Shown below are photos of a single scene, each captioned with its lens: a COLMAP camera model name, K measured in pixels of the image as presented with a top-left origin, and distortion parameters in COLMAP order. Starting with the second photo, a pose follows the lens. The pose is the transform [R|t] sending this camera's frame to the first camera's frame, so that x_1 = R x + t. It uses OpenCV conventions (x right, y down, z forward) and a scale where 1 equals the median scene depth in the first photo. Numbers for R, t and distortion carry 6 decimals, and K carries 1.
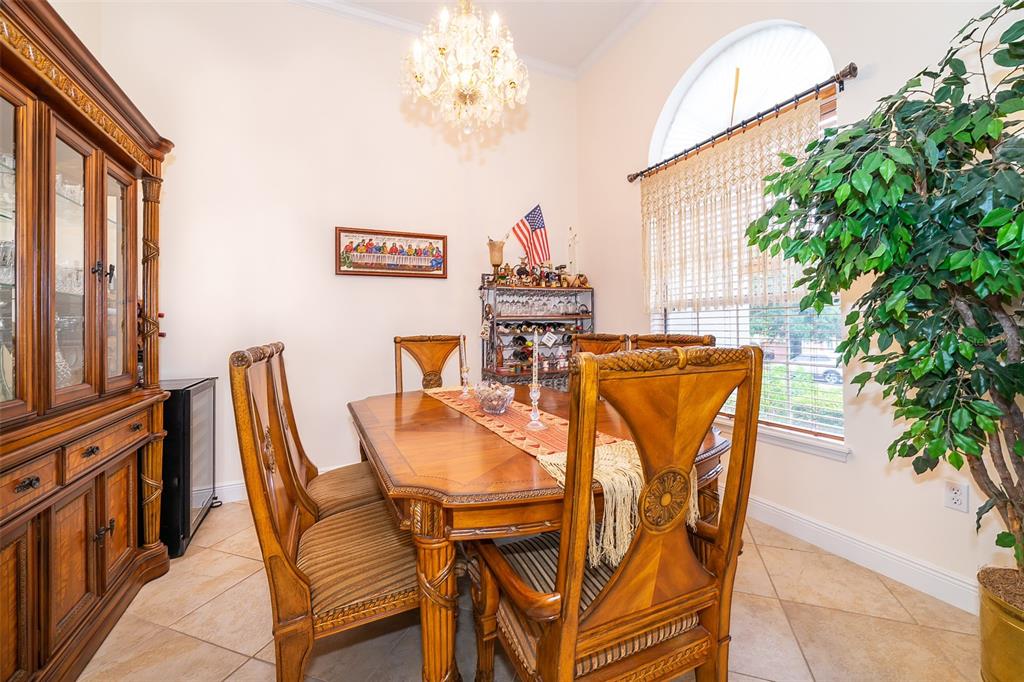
lens RADIAL K [[402.2, 0, 509.4], [0, 402.2, 331.4], [0, 0, 1]] dist [0.001311, 0.000175]
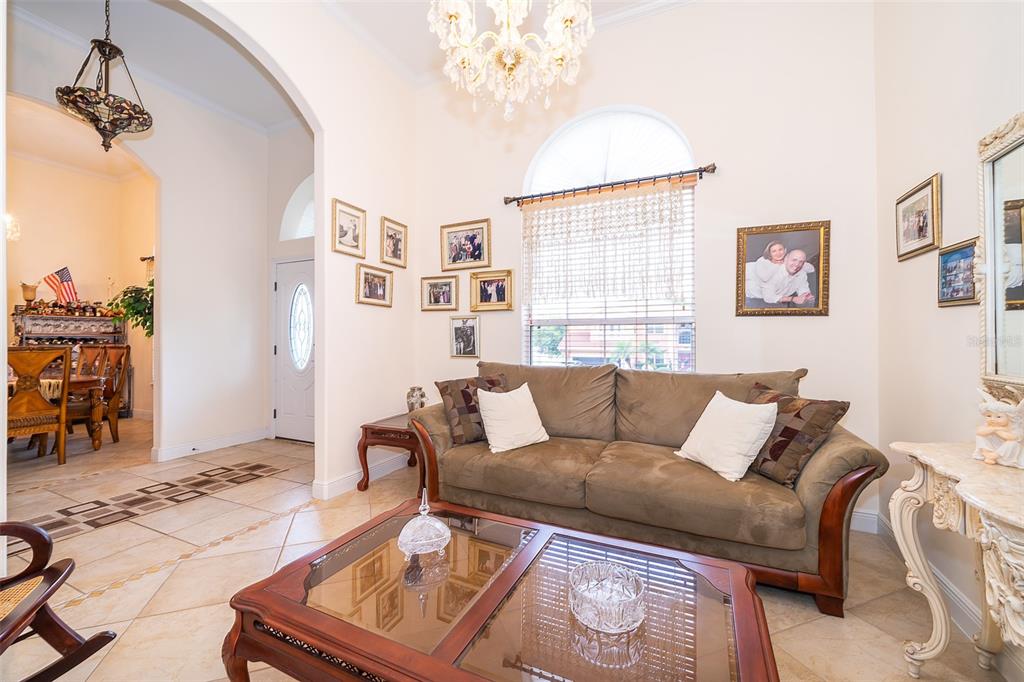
lens RADIAL K [[402.2, 0, 513.0], [0, 402.2, 344.3], [0, 0, 1]] dist [0.001311, 0.000175]
pose [[0.765550, 0.008071, 0.643325, 0.393264], [-0.002657, 0.999952, -0.009382, 0.013657], [-0.643371, 0.005473, 0.765535, -1.369984]]
